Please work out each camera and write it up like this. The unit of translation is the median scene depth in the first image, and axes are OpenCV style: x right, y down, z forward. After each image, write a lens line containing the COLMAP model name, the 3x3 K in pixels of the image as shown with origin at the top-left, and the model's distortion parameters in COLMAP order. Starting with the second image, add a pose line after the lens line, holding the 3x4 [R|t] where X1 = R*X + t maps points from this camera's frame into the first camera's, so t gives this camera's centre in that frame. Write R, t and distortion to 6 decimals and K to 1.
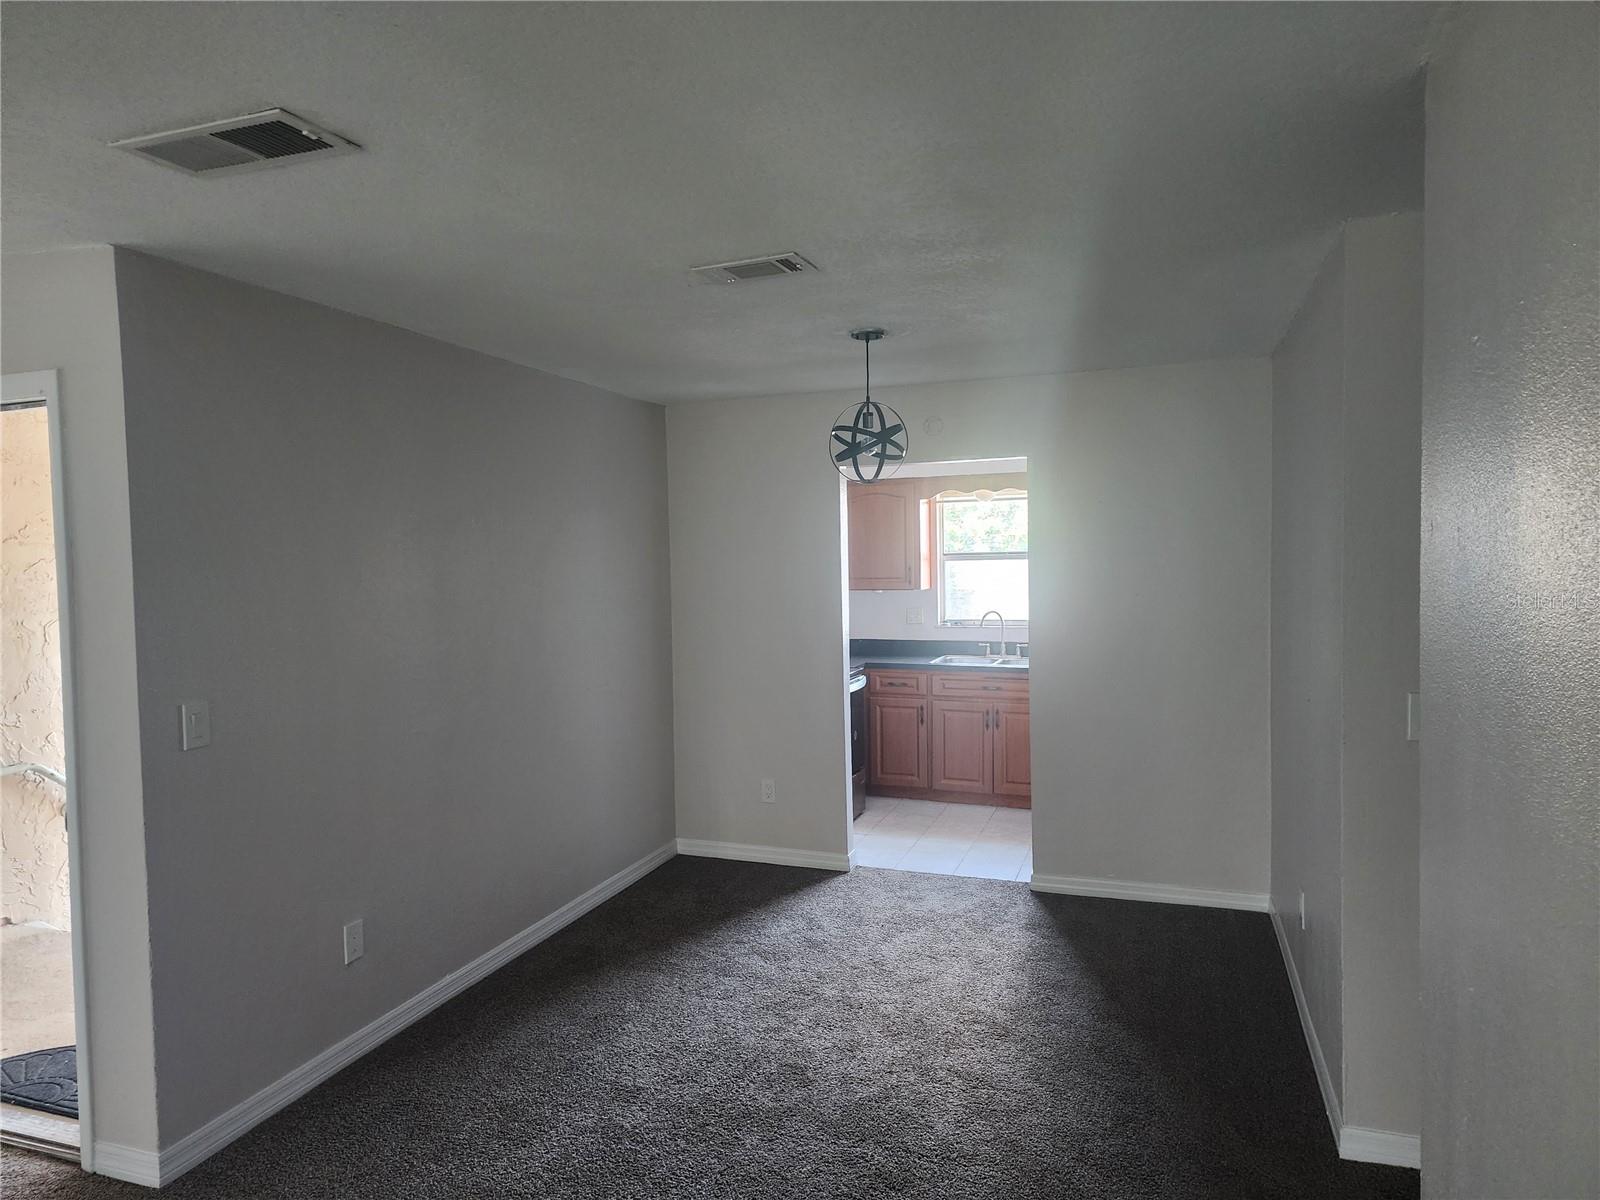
lens RADIAL K [[1059.4, 0, 800.0], [0, 1059.4, 600.0], [0, 0, 1]] dist [0.002745, -0.000345]
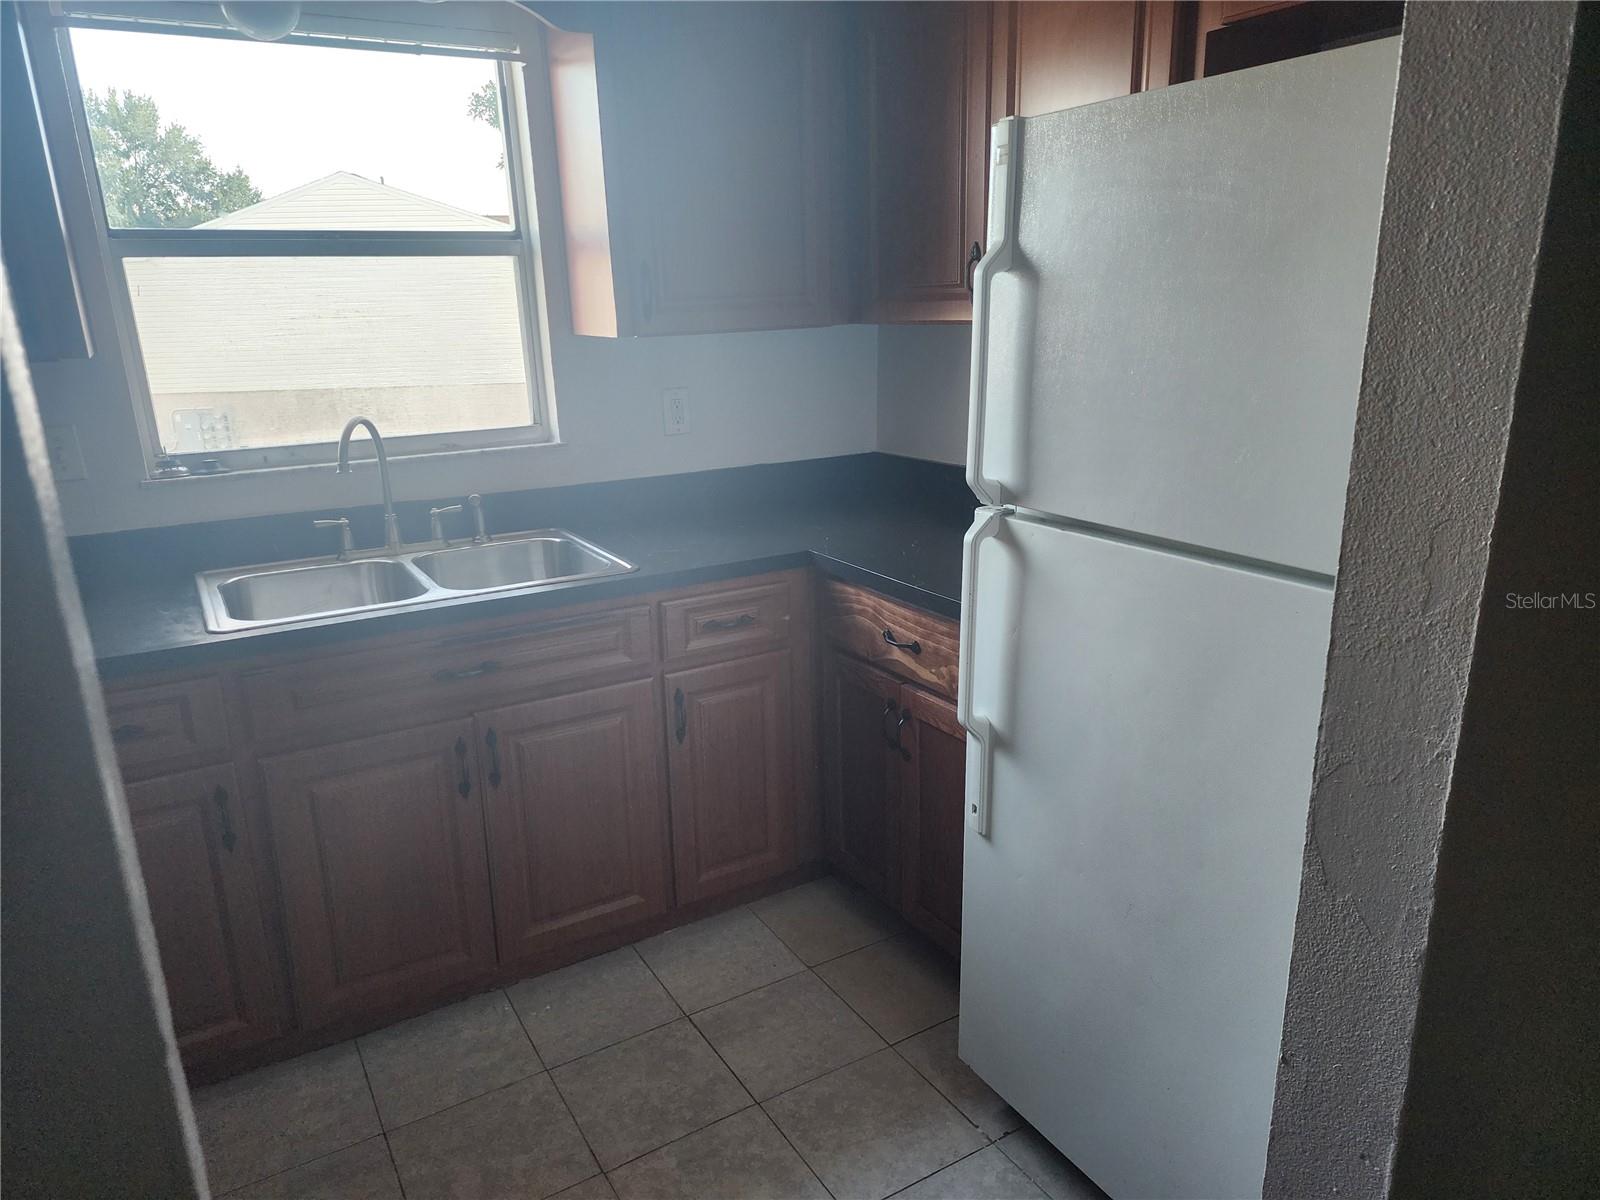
lens RADIAL K [[1059.4, 0, 800.0], [0, 1059.4, 600.0], [0, 0, 1]] dist [0.002745, -0.000345]
pose [[0.633701, -0.210829, 0.744294, 0.015845], [0.043773, 0.970376, 0.237600, -0.006660], [-0.772339, -0.117987, 0.624157, 0.713604]]
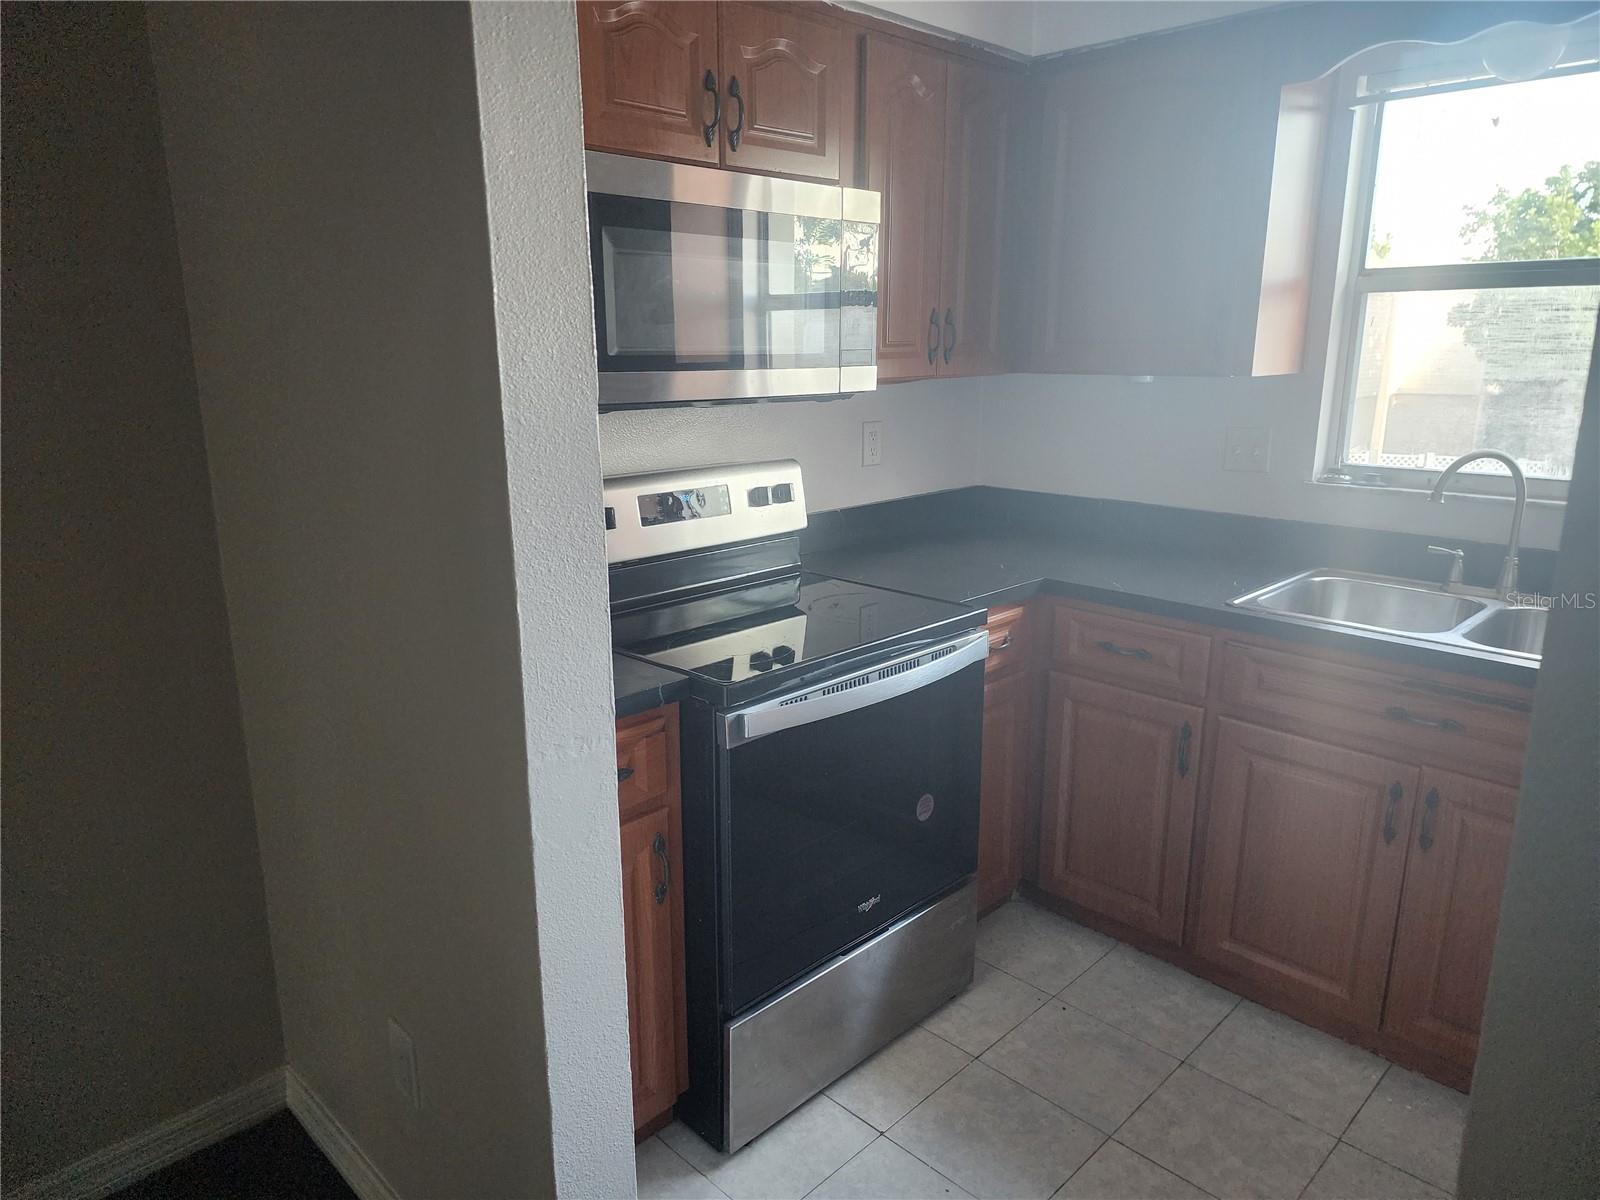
lens RADIAL K [[1059.4, 0, 800.0], [0, 1059.4, 600.0], [0, 0, 1]] dist [0.002745, -0.000345]
pose [[0.901103, 0.116178, -0.417752, 0.139951], [-0.028333, 0.977154, 0.210633, -0.007271], [0.432679, -0.177966, 0.883808, 0.649992]]
